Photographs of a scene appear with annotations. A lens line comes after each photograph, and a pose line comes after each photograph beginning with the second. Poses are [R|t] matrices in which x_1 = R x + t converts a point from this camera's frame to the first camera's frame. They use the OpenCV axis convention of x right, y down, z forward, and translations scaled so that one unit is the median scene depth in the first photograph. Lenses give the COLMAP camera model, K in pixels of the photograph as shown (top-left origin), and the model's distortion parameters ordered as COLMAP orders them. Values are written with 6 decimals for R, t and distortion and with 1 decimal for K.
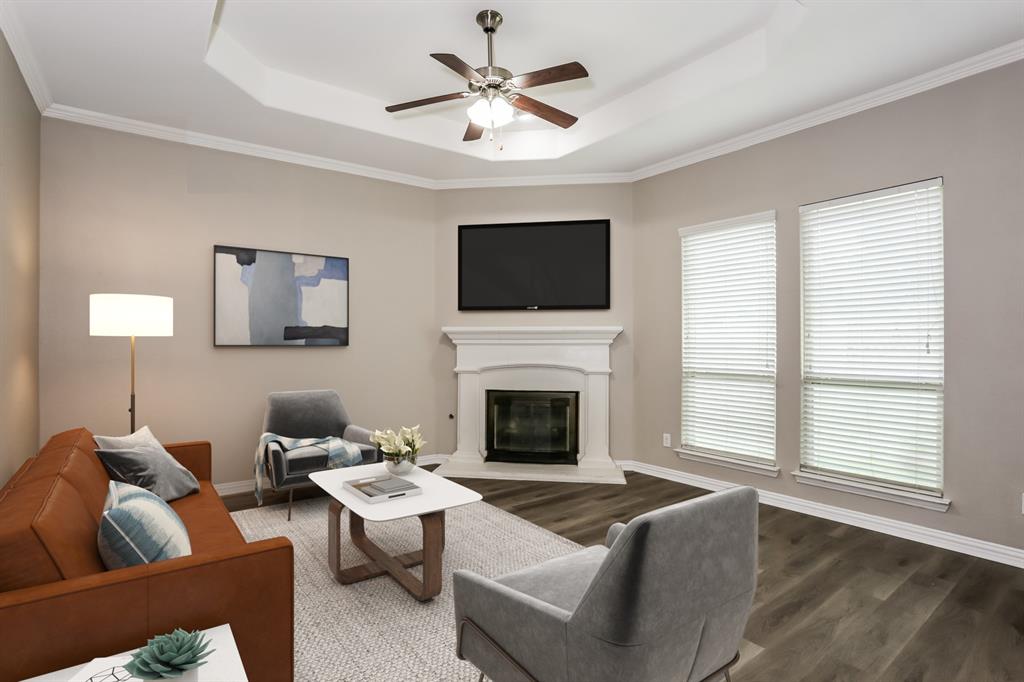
lens RADIAL K [[504.3, 0, 515.5], [0, 504.3, 346.3], [0, 0, 1]] dist [-0.051962, 0.018568]
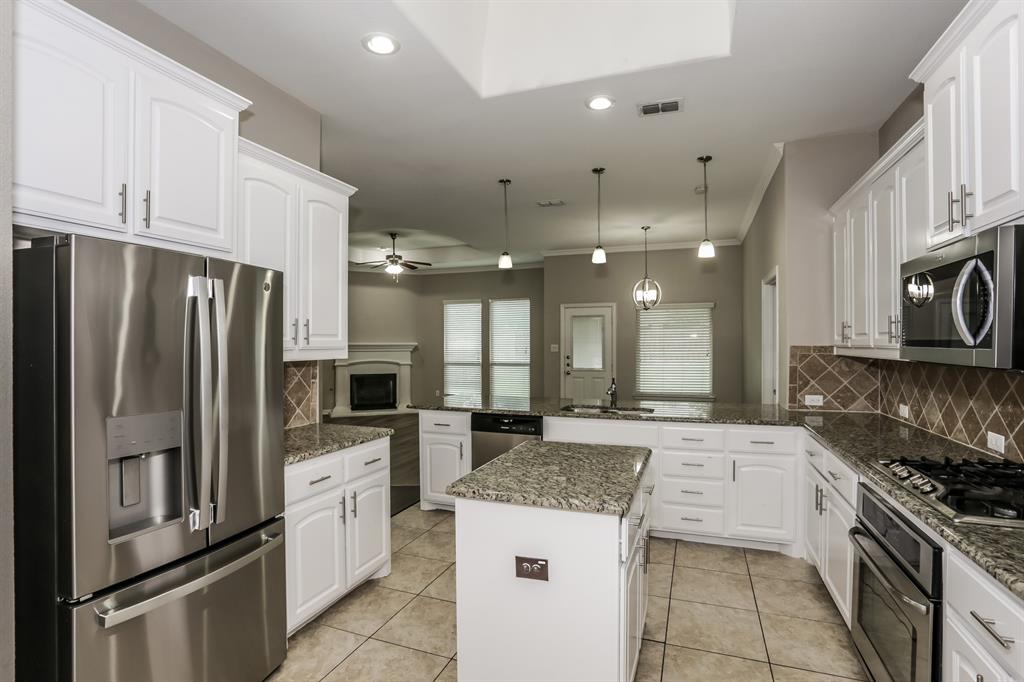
lens RADIAL K [[504.3, 0, 508.2], [0, 504.3, 336.8], [0, 0, 1]] dist [-0.051962, 0.018568]
pose [[0.849668, 0.005777, 0.527287, -0.652691], [0.005644, 0.999783, -0.020049, -0.021149], [-0.527288, 0.020011, 0.849451, -1.148088]]
